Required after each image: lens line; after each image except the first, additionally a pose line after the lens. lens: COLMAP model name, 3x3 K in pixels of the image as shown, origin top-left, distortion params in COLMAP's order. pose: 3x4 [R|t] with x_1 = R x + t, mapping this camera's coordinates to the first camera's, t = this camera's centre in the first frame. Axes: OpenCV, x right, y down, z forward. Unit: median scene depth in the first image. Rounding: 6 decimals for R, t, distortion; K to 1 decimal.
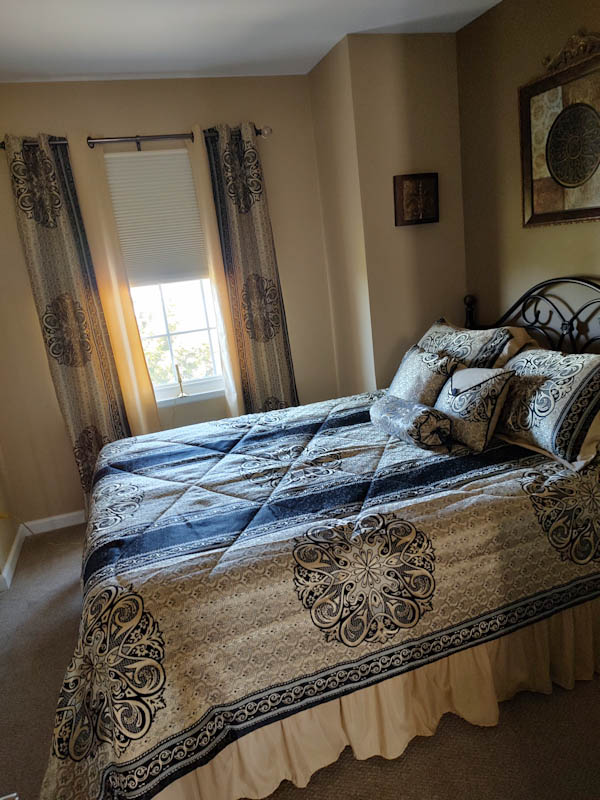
lens RADIAL K [[552.2, 0, 300.0], [0, 552.2, 400.0], [0, 0, 1]] dist [0.056734, -0.059900]
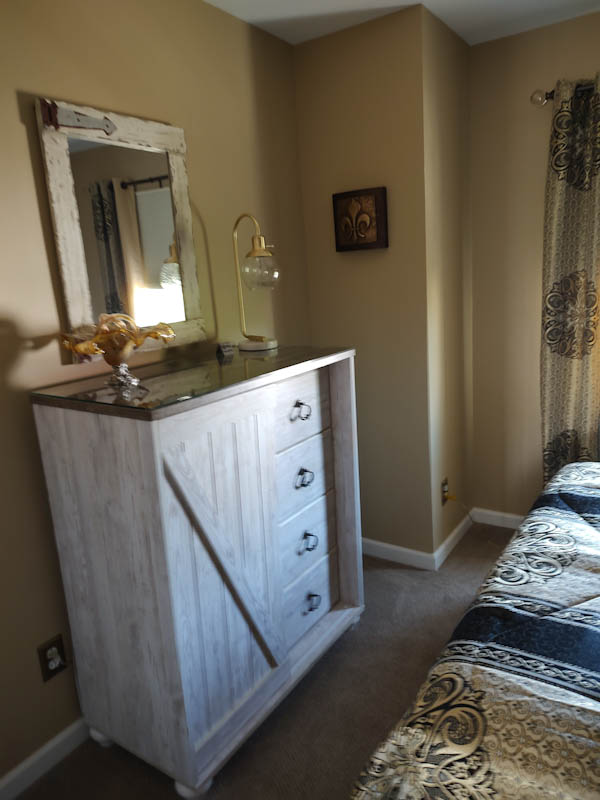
lens RADIAL K [[576.1, 0, 300.0], [0, 576.1, 400.0], [0, 0, 1]] dist [0.020547, -0.030777]
pose [[0.624063, 0.242321, -0.742850, 0.004172], [-0.211375, 0.967605, 0.138063, -0.048388], [0.752241, 0.070860, 0.655067, 0.190339]]
